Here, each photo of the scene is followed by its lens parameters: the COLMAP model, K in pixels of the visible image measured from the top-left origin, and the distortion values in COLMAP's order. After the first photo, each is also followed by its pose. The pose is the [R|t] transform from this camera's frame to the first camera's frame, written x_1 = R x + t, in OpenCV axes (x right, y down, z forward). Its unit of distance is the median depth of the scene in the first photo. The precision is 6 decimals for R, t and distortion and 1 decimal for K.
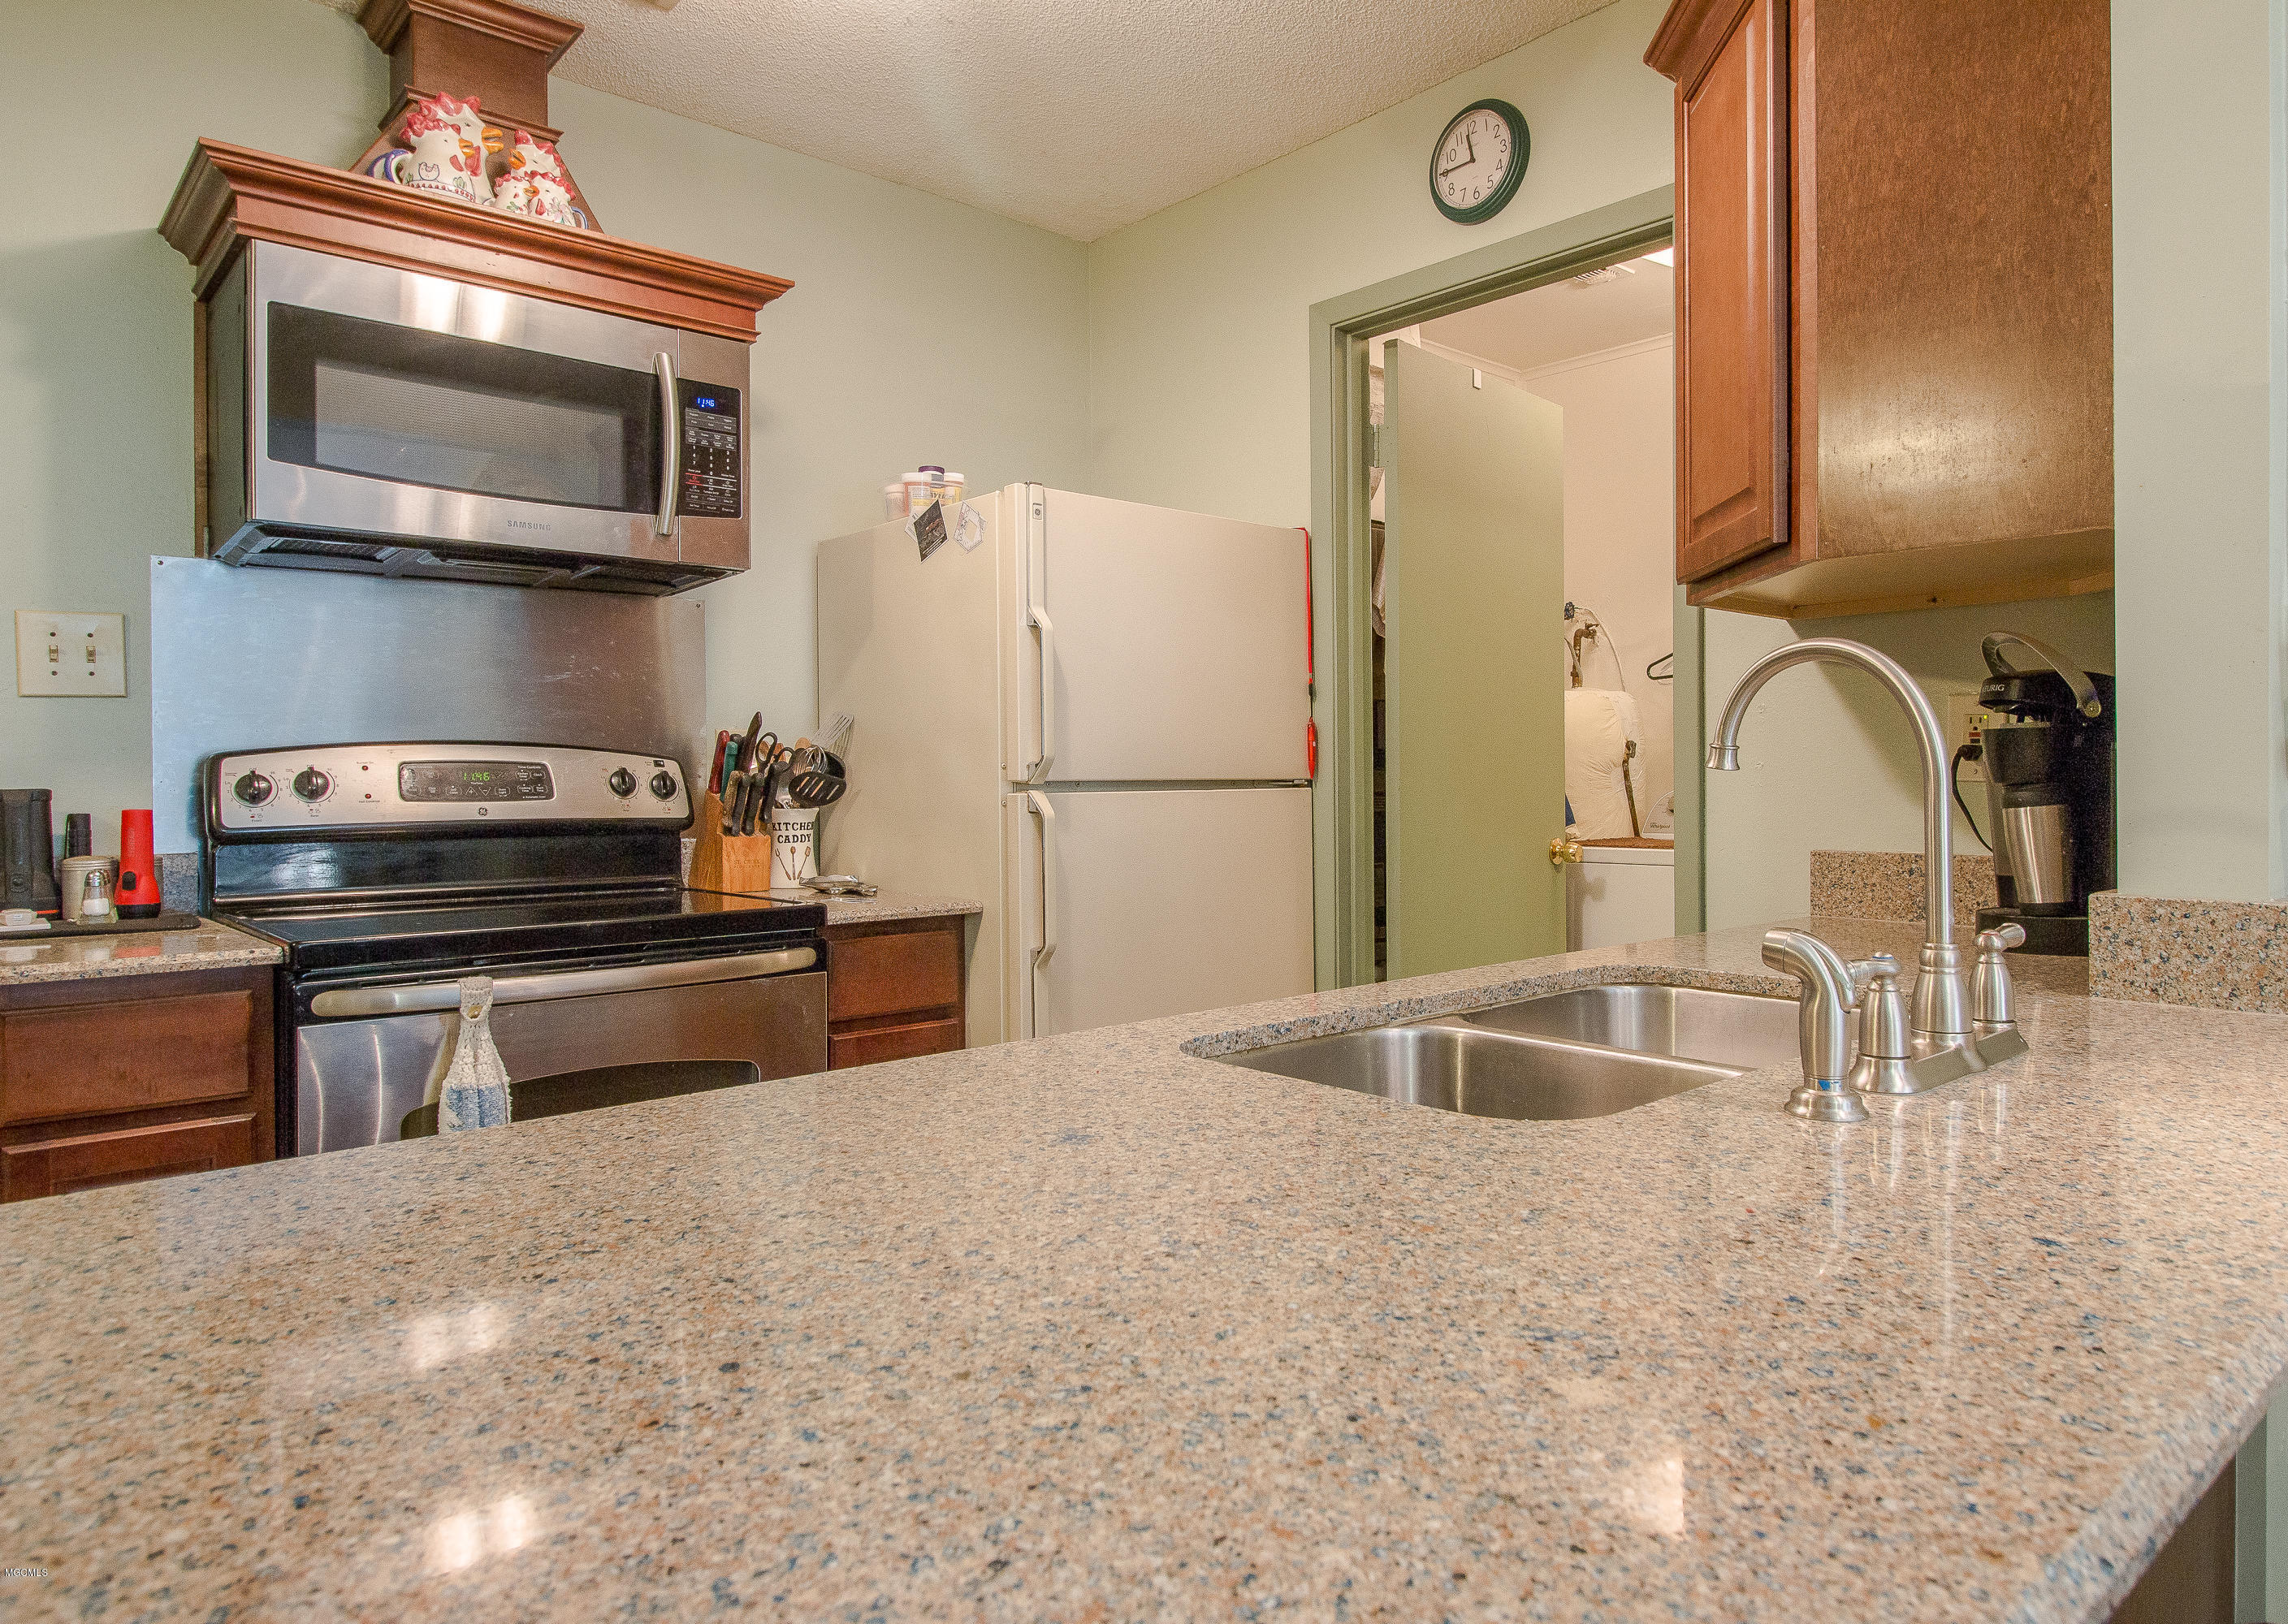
lens RADIAL K [[1414.2, 0, 1205.2], [0, 1414.2, 787.8], [0, 0, 1]] dist [0.000672, 0.000593]
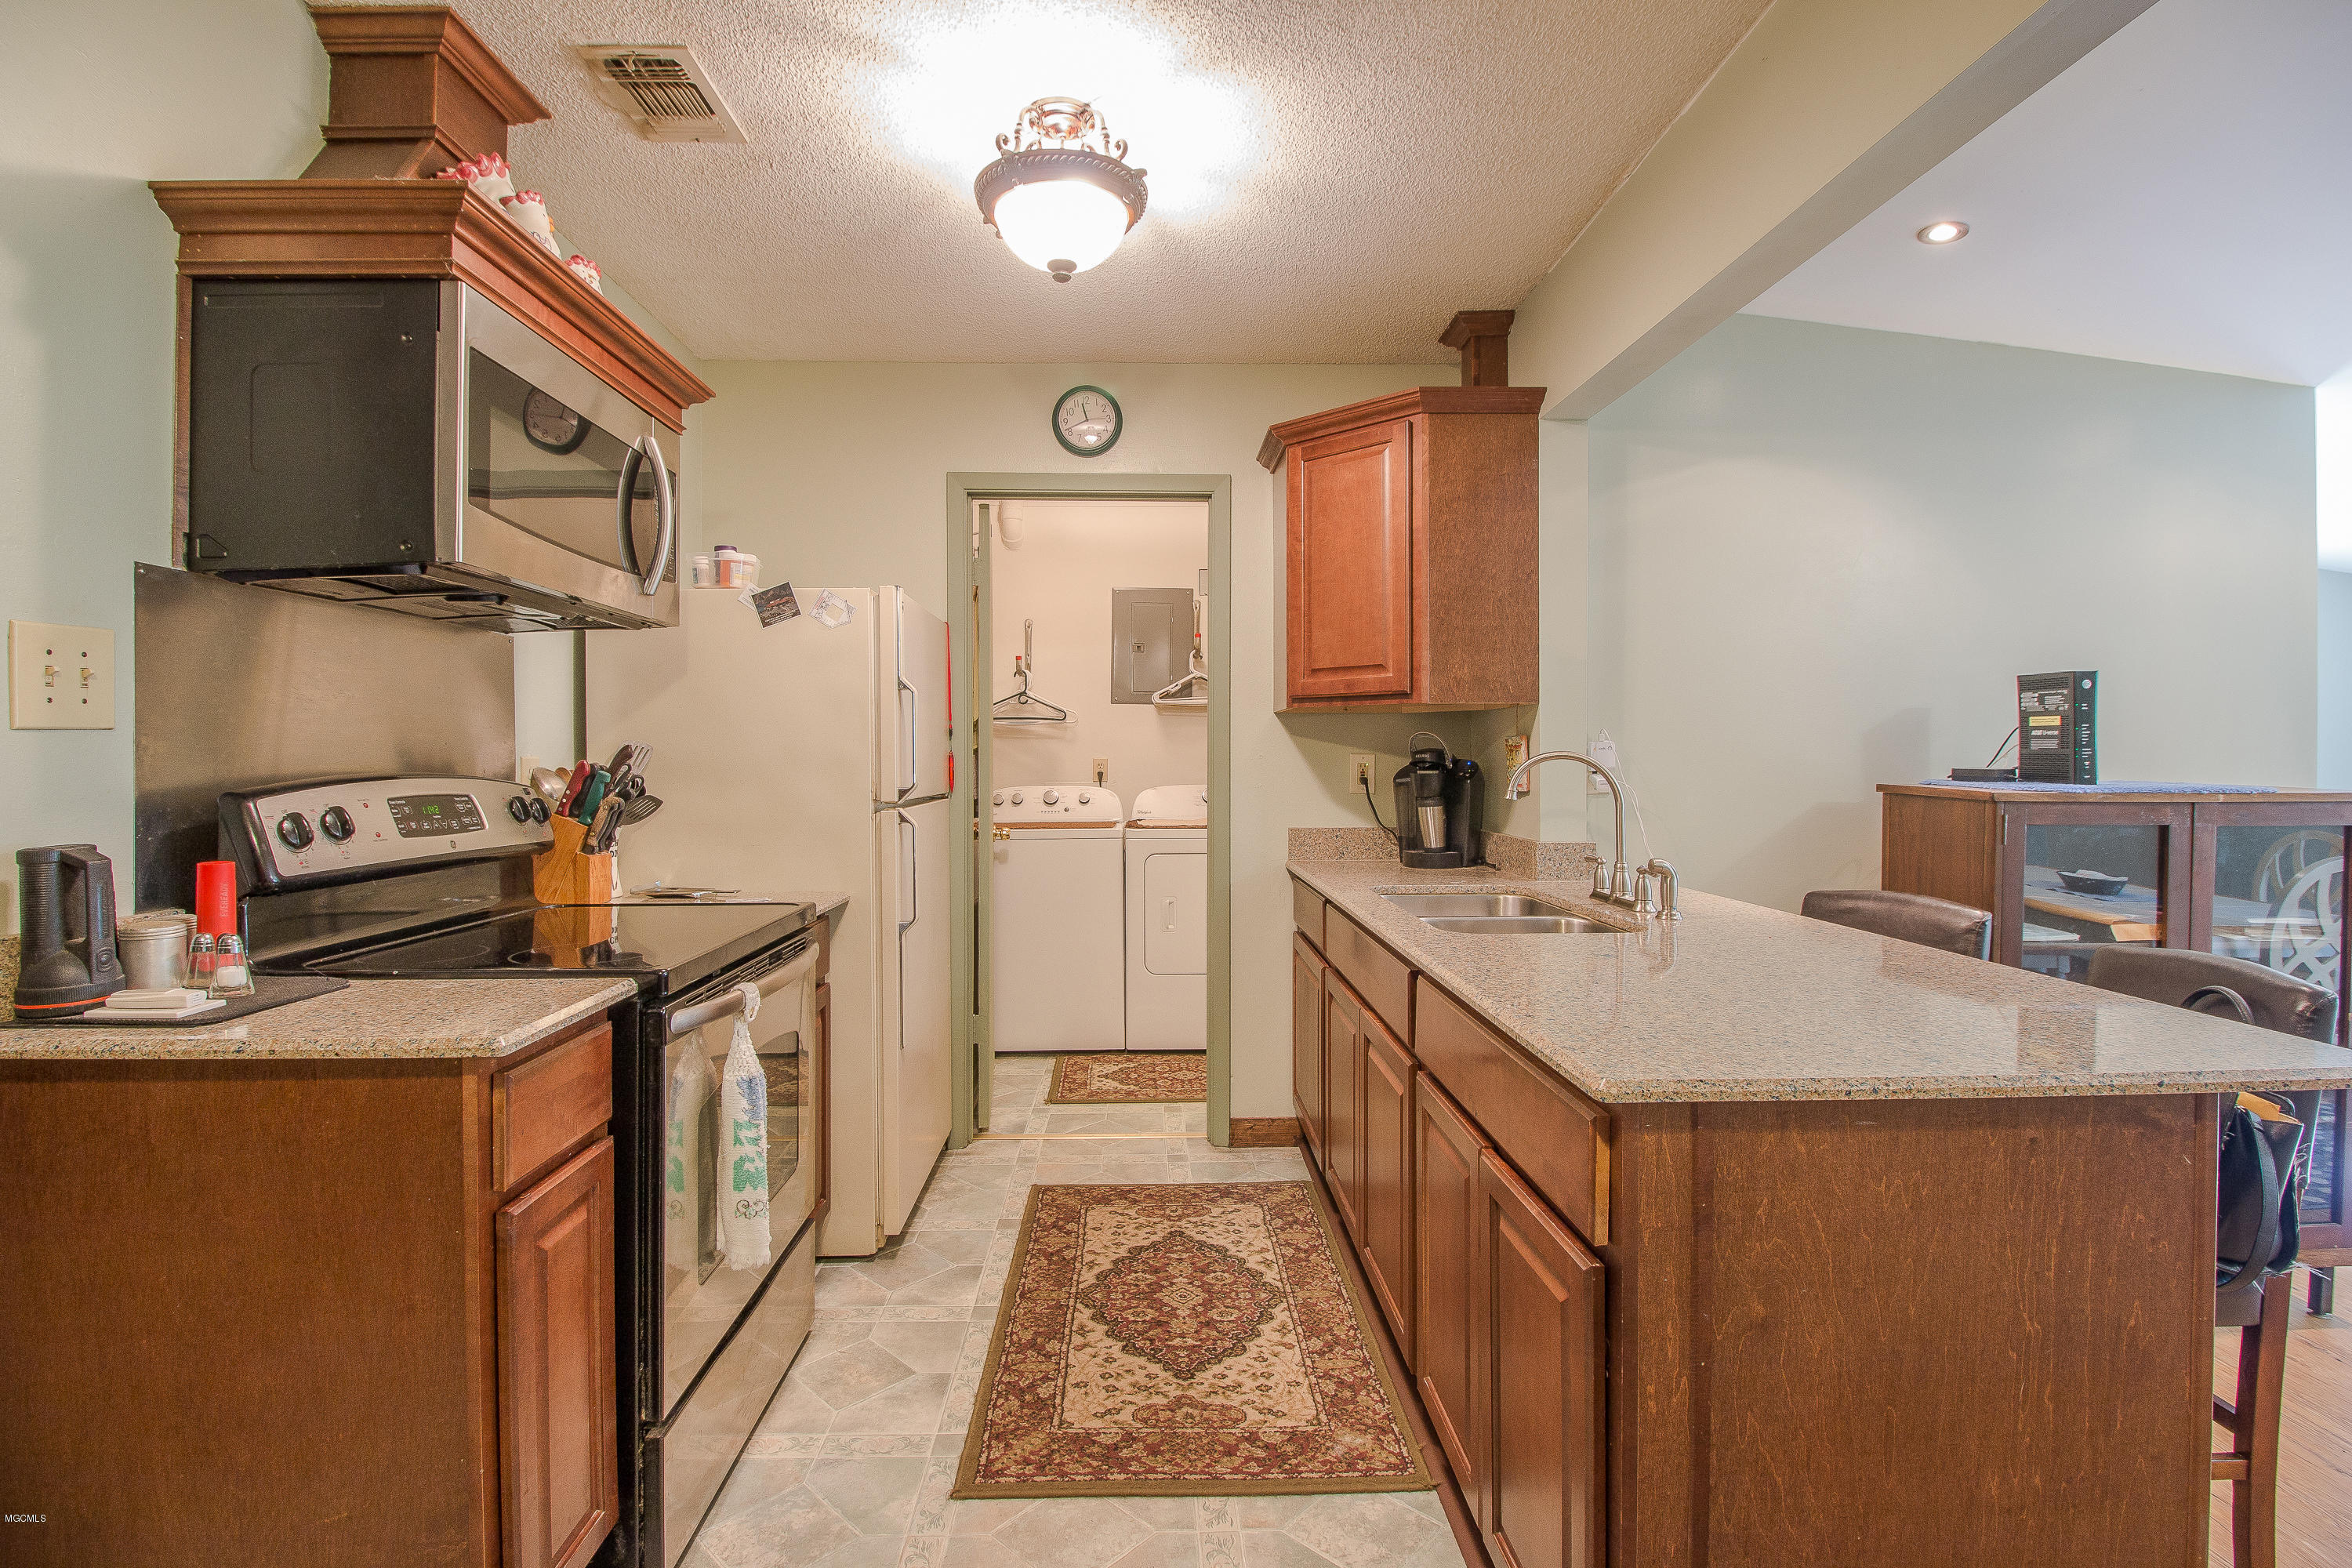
lens RADIAL K [[1084.7, 0, 1171.8], [0, 1084.7, 765.7], [0, 0, 1]] dist [0.001067, -0.009143]
pose [[0.653620, 0.001669, 0.756821, -0.730377], [0.005744, 0.999958, -0.007166, -0.030090], [-0.756801, 0.009031, 0.653583, 0.101756]]
